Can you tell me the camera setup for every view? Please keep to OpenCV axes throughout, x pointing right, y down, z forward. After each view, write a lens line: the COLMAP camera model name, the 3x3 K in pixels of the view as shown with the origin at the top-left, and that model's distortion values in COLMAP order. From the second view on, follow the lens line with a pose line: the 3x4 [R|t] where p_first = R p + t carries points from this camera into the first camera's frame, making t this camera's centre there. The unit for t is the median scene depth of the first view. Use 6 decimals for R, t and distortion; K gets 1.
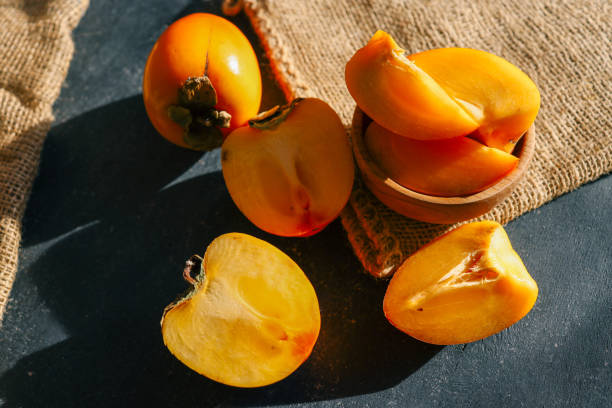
lens RADIAL K [[625.3, 0, 306.0], [0, 625.3, 190.9], [0, 0, 1]] dist [-0.101493, -0.027914]
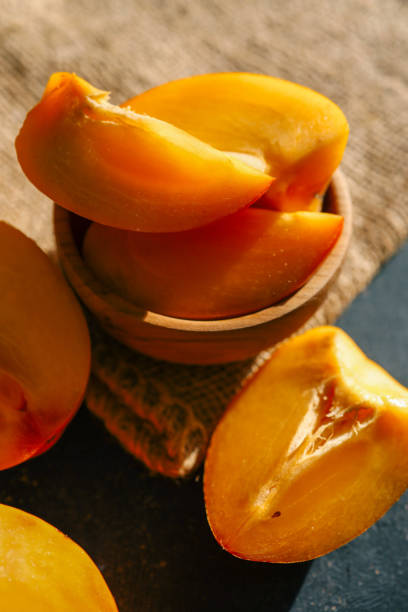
lens RADIAL K [[634.6, 0, 203.3], [0, 634.6, 306.6], [0, 0, 1]] dist [-0.052653, -0.000121]
pose [[0.909667, -0.294790, 0.292584, 0.009504], [0.303865, 0.952596, 0.015038, -0.018469], [-0.283148, 0.075227, 0.956121, 0.428088]]
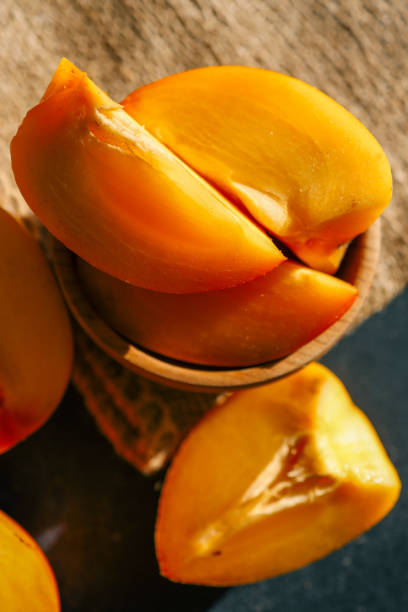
lens RADIAL K [[645.9, 0, 204.0], [0, 645.9, 282.5], [0, 0, 1]] dist [-0.070519, -0.028880]
pose [[0.974223, -0.182959, 0.131969, 0.130292], [0.131070, 0.935204, 0.328958, -0.253407], [-0.183604, -0.303181, 0.935078, 0.469675]]
